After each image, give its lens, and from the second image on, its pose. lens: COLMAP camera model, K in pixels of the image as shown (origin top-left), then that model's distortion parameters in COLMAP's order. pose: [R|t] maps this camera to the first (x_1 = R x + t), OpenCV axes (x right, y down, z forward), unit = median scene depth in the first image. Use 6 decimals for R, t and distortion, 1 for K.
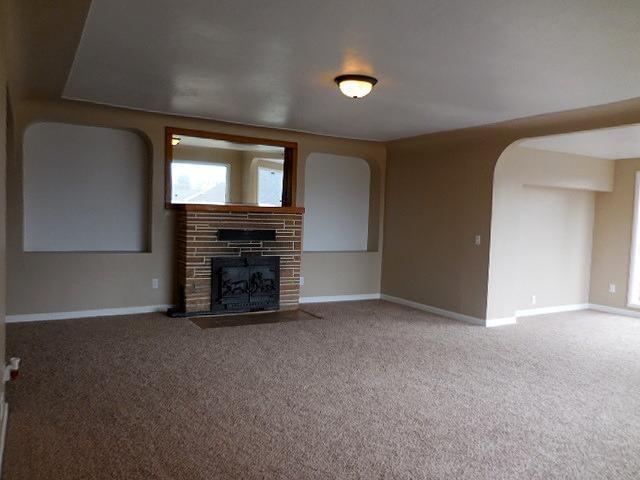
lens RADIAL K [[485.8, 0, 317.4], [0, 485.8, 243.2], [0, 0, 1]] dist [0.044465, 0.003449]
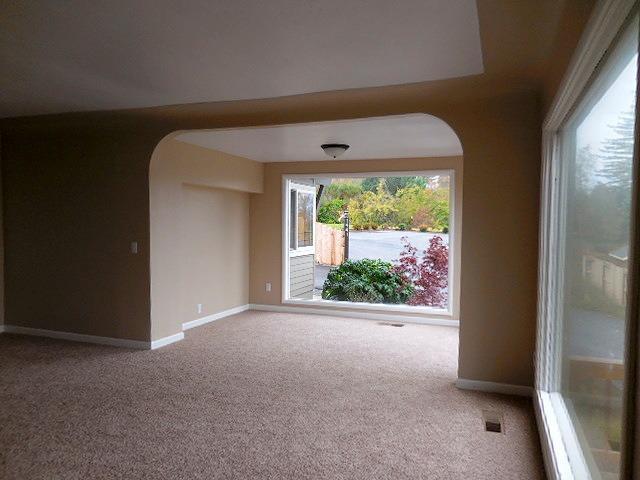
lens RADIAL K [[485.8, 0, 318.1], [0, 485.8, 246.1], [0, 0, 1]] dist [0.044465, 0.003449]
pose [[0.772944, -0.058105, 0.631808, 0.041909], [0.057504, 0.998115, 0.021443, -0.010195], [-0.631863, 0.019757, 0.774828, 0.151303]]
